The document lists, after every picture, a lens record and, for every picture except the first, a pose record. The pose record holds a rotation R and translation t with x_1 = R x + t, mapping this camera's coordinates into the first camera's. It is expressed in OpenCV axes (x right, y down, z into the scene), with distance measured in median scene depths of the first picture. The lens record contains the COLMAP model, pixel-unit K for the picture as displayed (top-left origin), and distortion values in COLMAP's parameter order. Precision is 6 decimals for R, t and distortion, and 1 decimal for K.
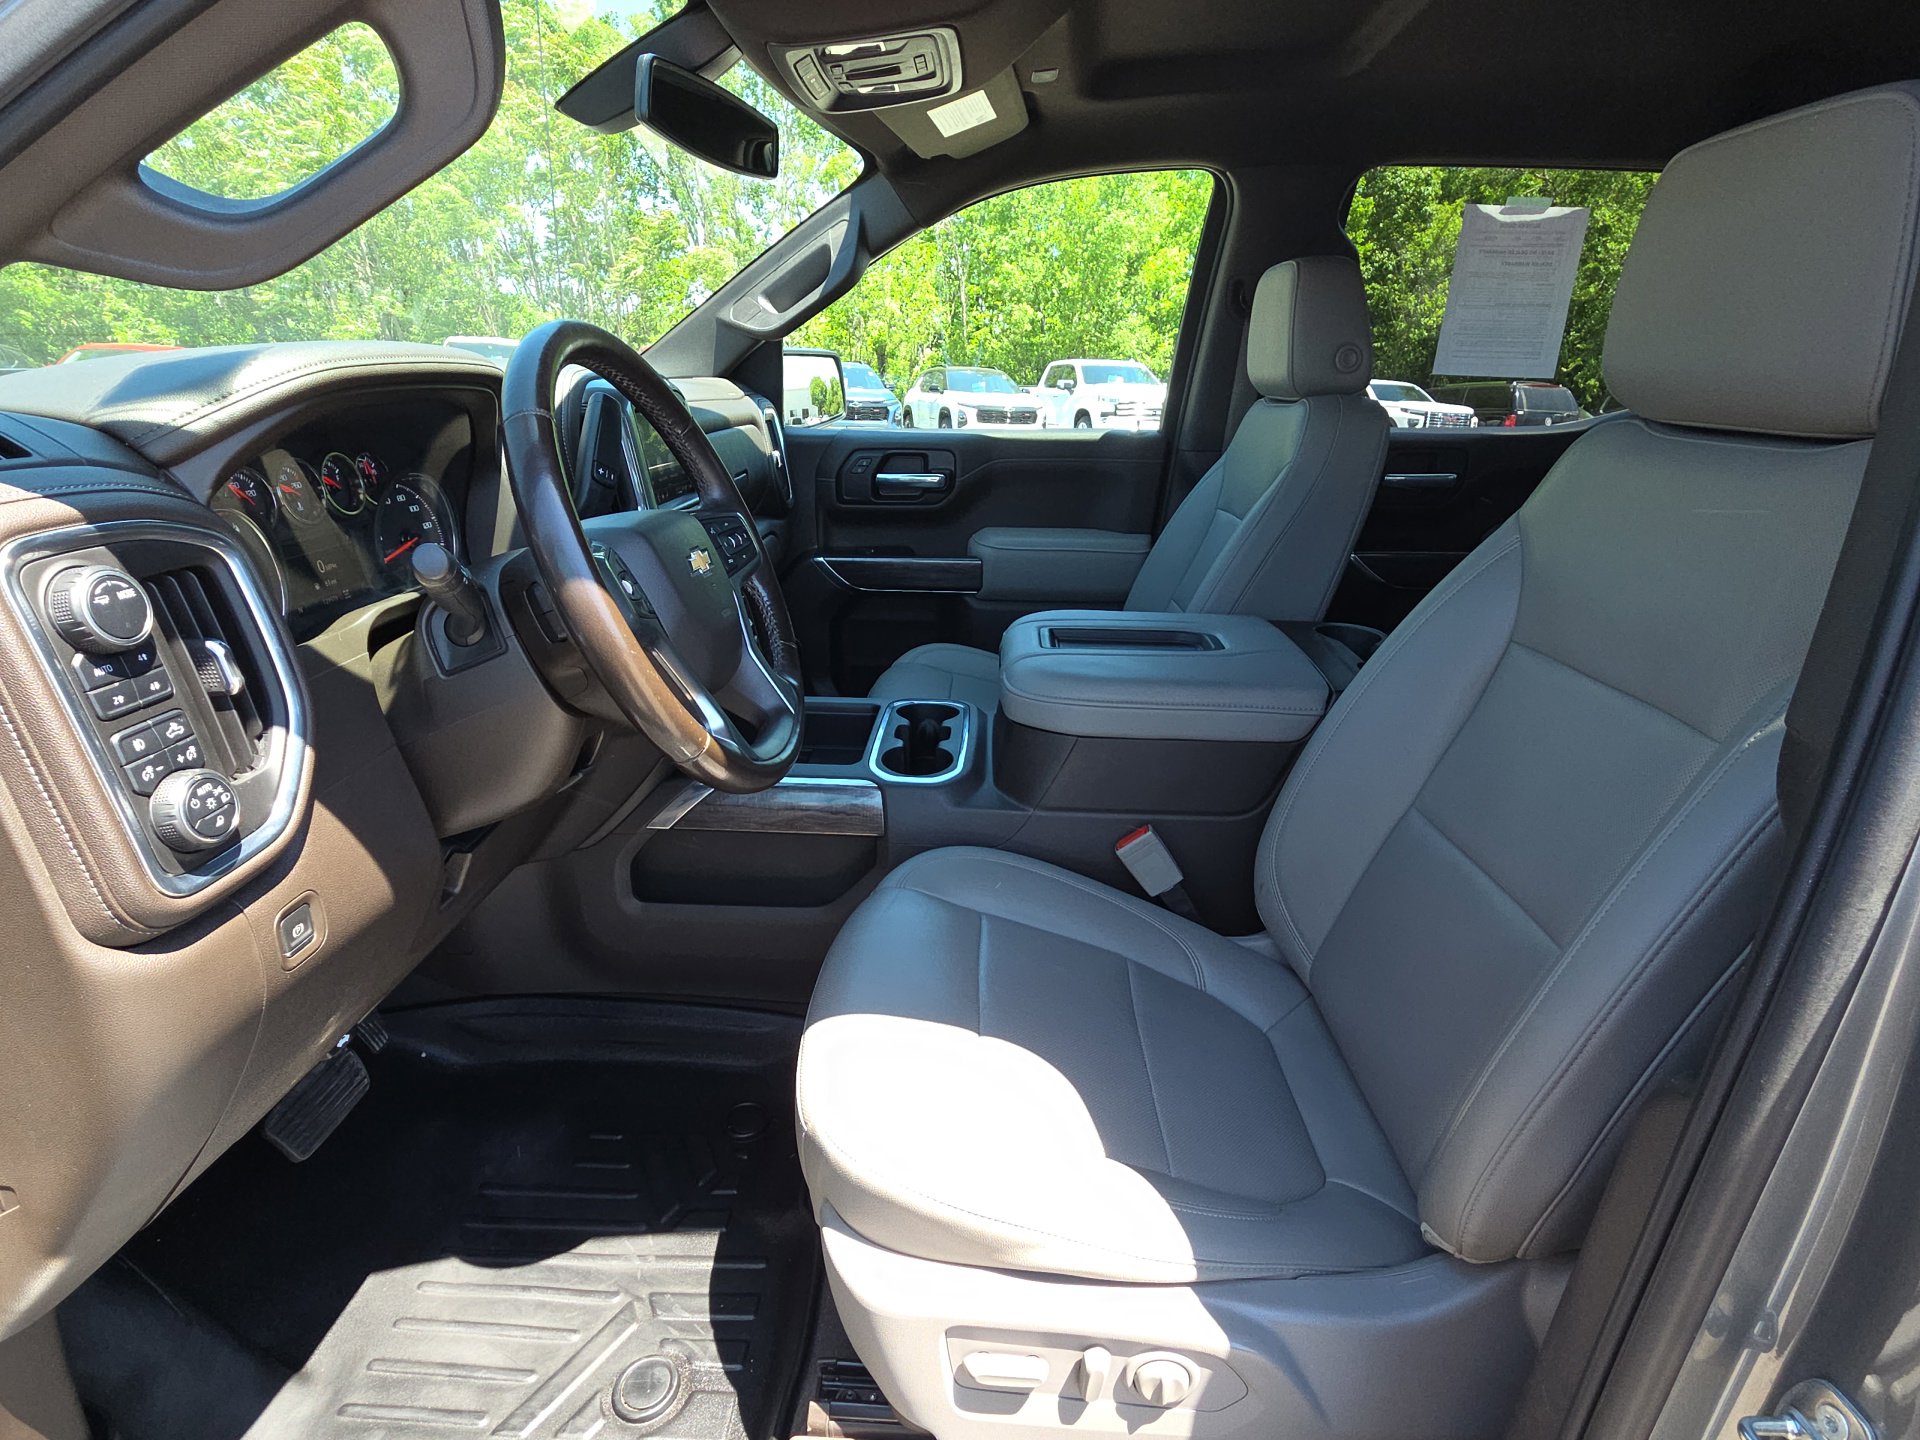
lens RADIAL K [[957.5, 0, 924.3], [0, 957.5, 718.4], [0, 0, 1]] dist [0.004727, -0.001842]
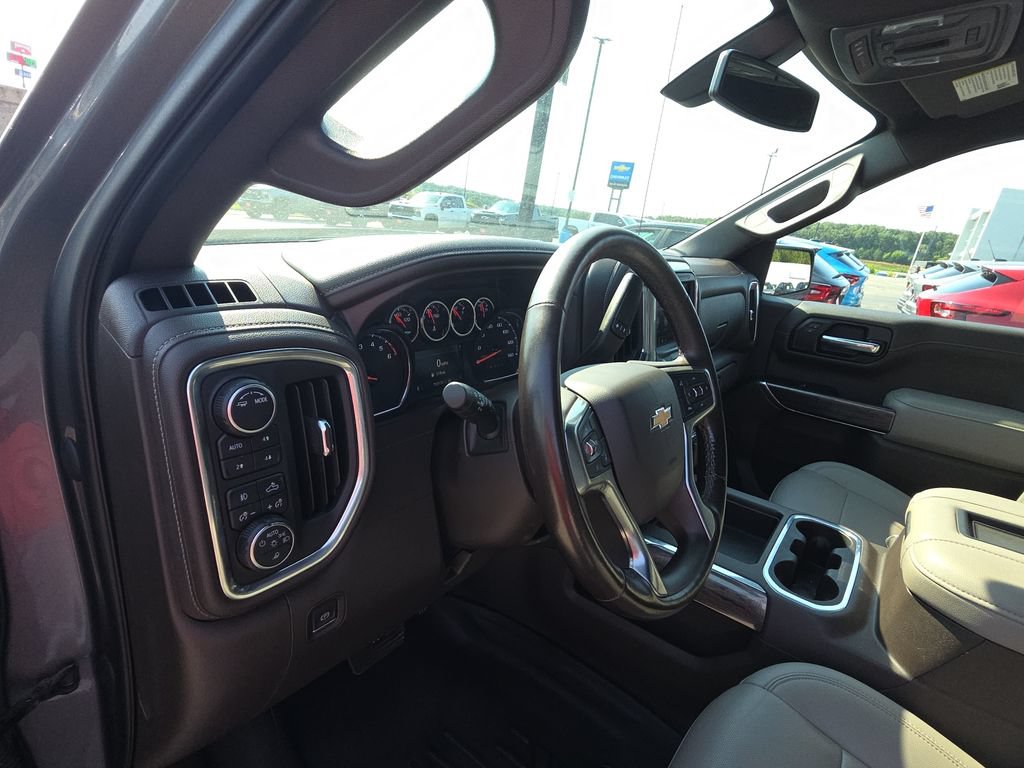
lens RADIAL K [[510.7, 0, 503.6], [0, 510.7, 389.3], [0, 0, 1]] dist [0.004727, -0.001842]
pose [[0.821561, 0.233470, -0.520125, -0.052802], [-0.266741, 0.963703, 0.011251, -0.125583], [0.503872, 0.129496, 0.854016, 0.248054]]
